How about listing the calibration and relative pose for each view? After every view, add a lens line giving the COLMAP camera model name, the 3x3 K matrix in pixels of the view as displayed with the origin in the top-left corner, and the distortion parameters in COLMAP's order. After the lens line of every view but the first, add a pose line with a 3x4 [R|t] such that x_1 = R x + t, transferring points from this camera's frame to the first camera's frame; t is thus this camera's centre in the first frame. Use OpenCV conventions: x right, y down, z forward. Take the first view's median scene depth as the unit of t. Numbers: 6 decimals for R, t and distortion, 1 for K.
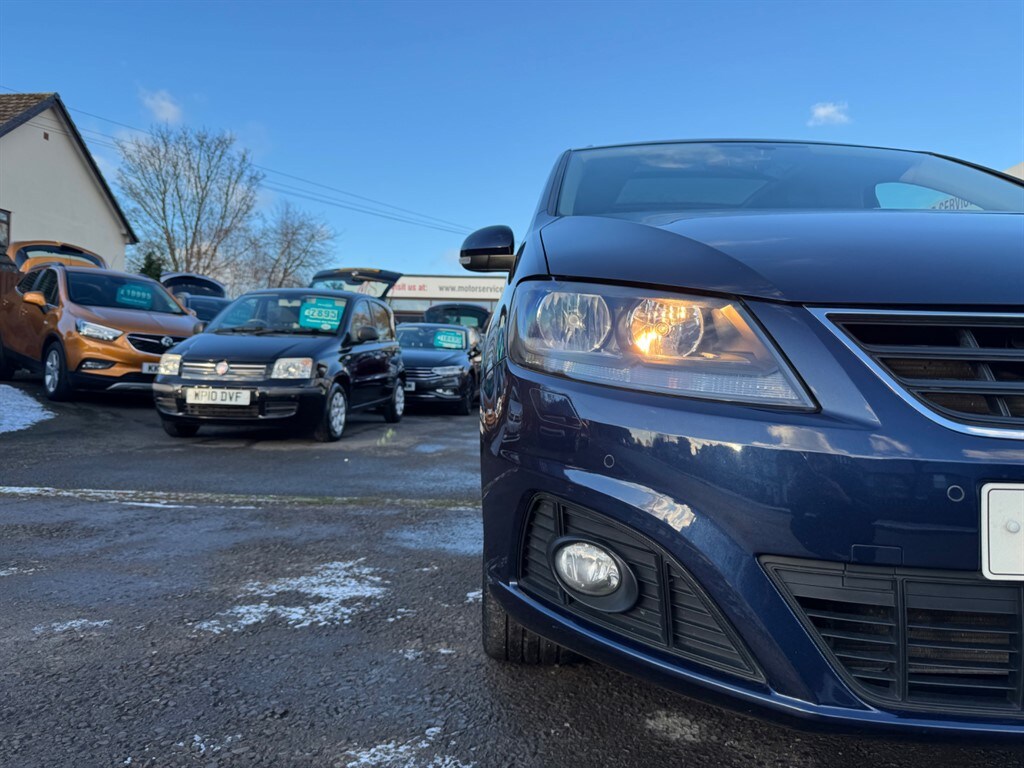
lens RADIAL K [[716.7, 0, 522.1], [0, 716.7, 381.6], [0, 0, 1]] dist [0.027474, -0.035948]
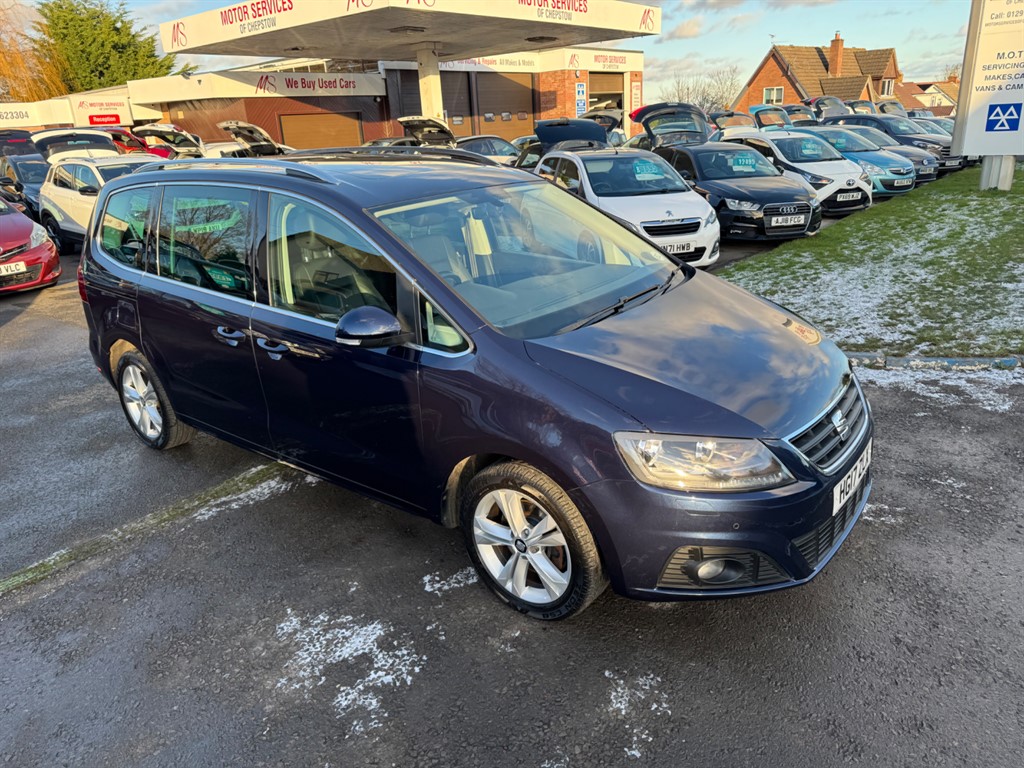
lens RADIAL K [[716.7, 0, 508.5], [0, 716.7, 381.3], [0, 0, 1]] dist [0.027474, -0.035948]
pose [[0.609021, -0.311760, 0.729314, -0.085910], [0.066510, 0.936346, 0.344721, -0.053776], [-0.790360, -0.161436, 0.590990, 0.014446]]
